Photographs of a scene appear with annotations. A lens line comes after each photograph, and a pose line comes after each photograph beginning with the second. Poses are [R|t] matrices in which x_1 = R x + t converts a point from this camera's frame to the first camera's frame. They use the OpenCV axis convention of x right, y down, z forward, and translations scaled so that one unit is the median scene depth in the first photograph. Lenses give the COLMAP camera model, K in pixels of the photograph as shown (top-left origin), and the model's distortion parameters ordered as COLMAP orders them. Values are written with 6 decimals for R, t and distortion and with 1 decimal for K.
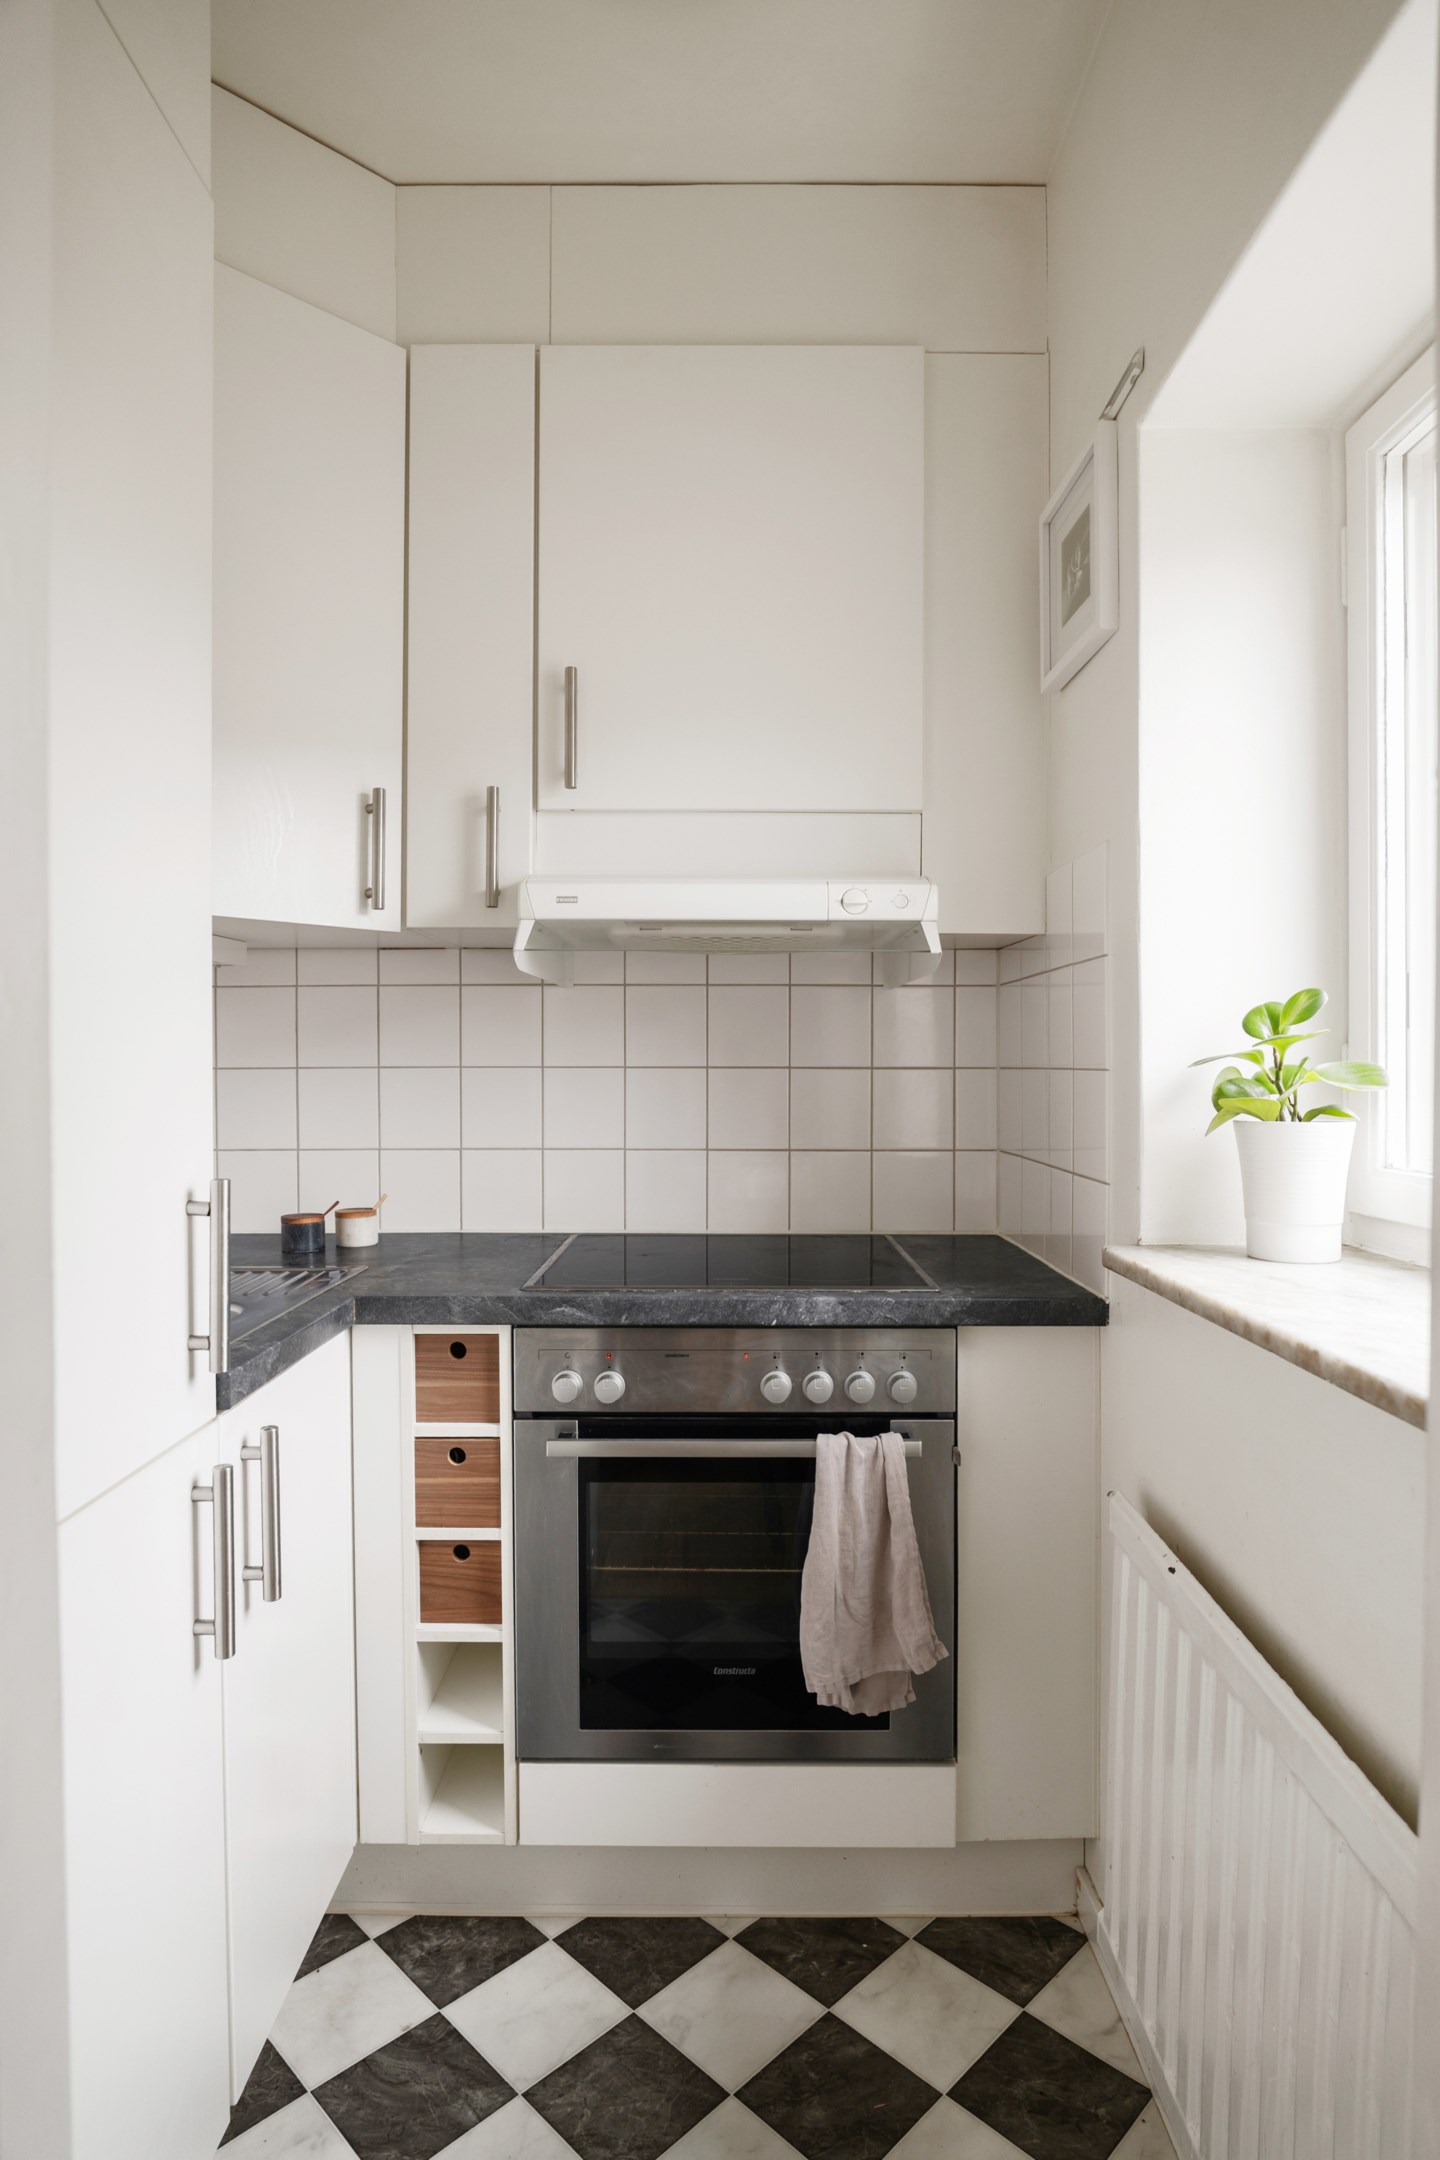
lens RADIAL K [[1202.3, 0, 729.7], [0, 1202.3, 1078.4], [0, 0, 1]] dist [-0.015805, 0.000256]
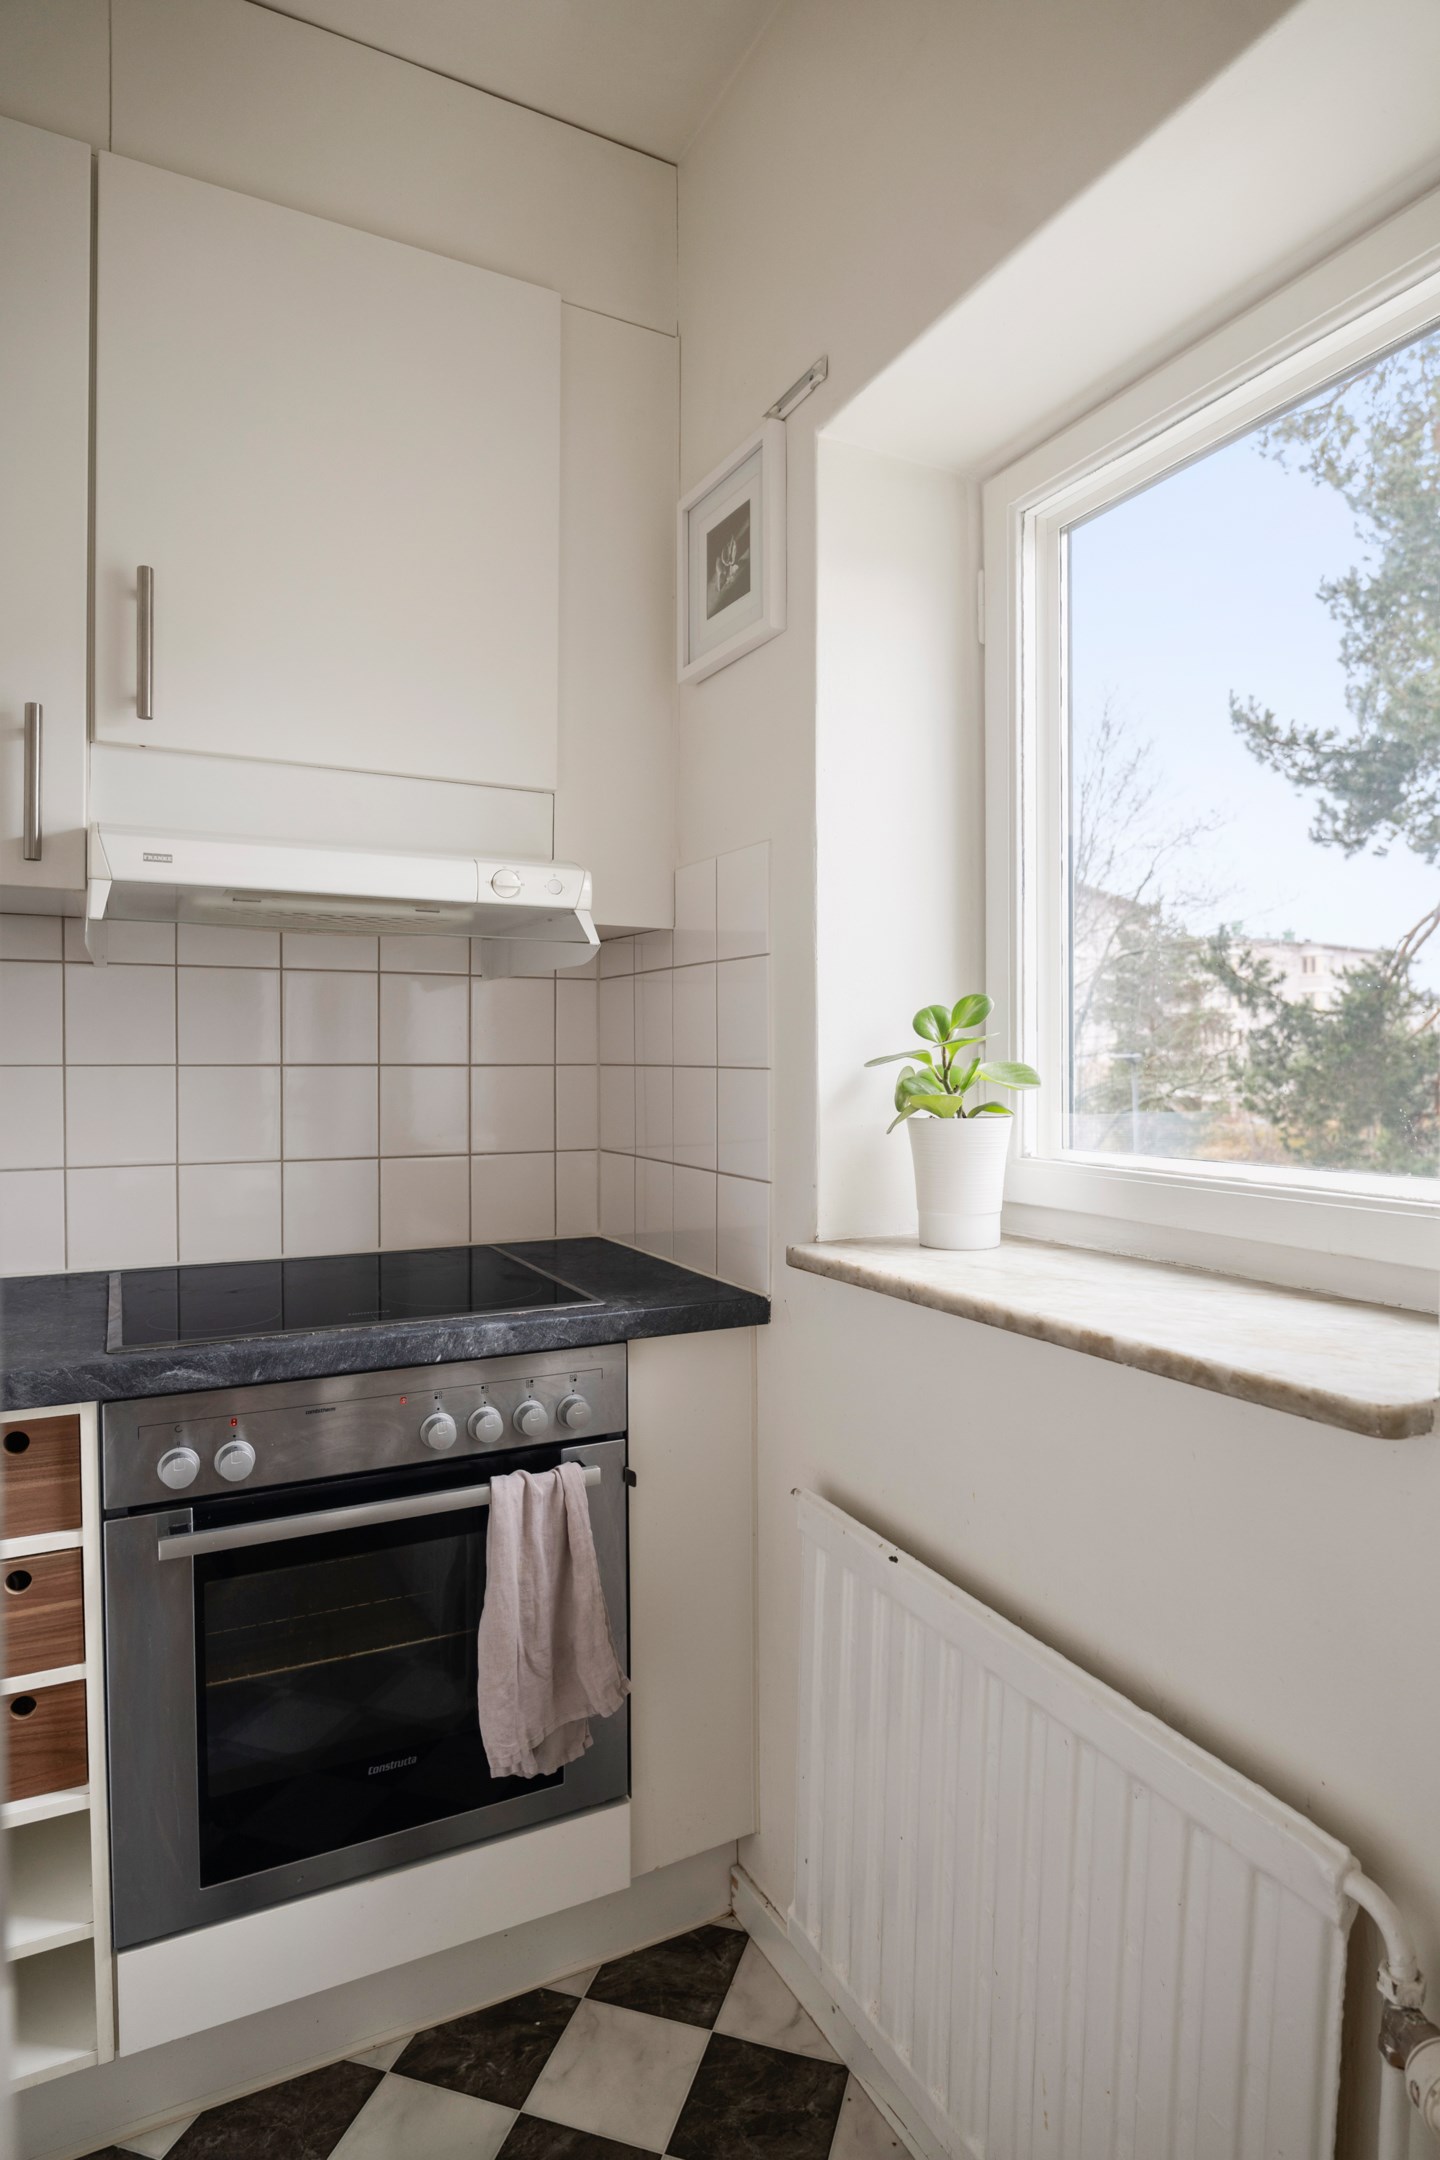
lens RADIAL K [[1202.3, 0, 719.3], [0, 1202.3, 1072.9], [0, 0, 1]] dist [-0.015805, 0.000256]
pose [[0.883028, -0.006426, 0.469276, -0.188727], [0.003838, 0.999972, 0.006471, -0.010085], [-0.469304, -0.003913, 0.883028, 0.128091]]
